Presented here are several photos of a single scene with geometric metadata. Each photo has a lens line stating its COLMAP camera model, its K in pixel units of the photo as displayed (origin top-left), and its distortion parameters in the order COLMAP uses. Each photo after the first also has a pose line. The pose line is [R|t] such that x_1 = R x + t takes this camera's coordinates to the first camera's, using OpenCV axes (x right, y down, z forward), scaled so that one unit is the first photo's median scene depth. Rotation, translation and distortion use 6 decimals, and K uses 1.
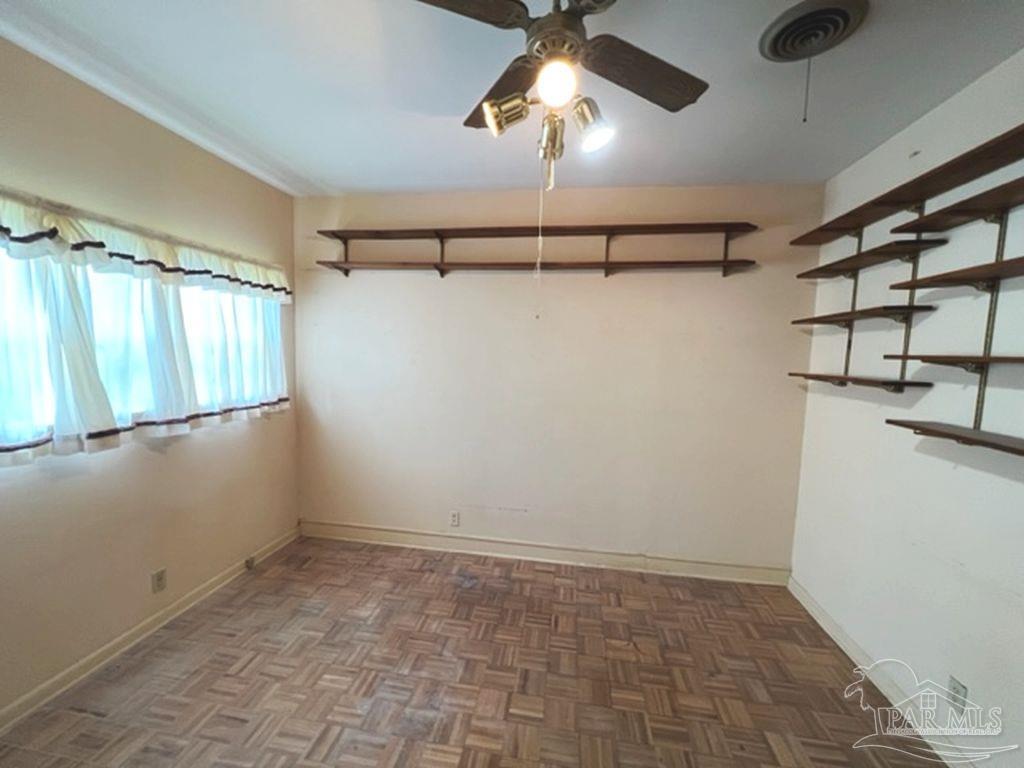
lens RADIAL K [[409.1, 0, 511.5], [0, 409.1, 386.1], [0, 0, 1]] dist [-0.002806, 0.001047]
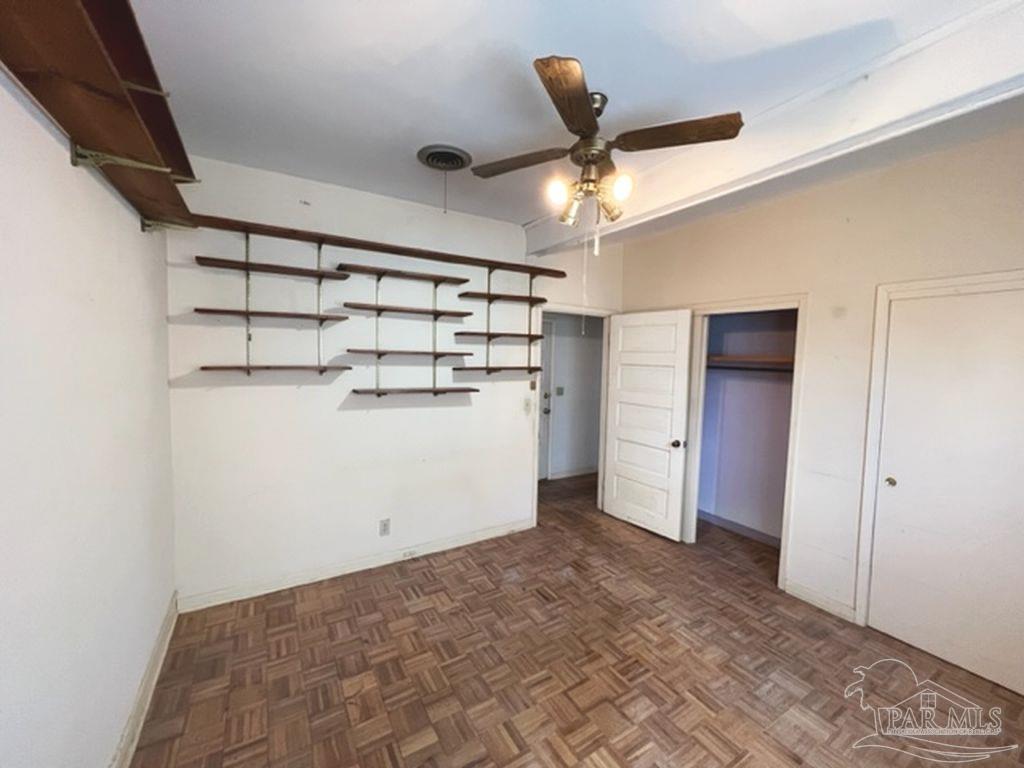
lens RADIAL K [[409.1, 0, 513.4], [0, 409.1, 380.5], [0, 0, 1]] dist [-0.002806, 0.001047]
pose [[-0.641103, -0.089176, 0.762256, -0.520992], [0.024934, 0.990282, 0.136823, -0.129482], [-0.767050, 0.106724, -0.632649, 1.258117]]
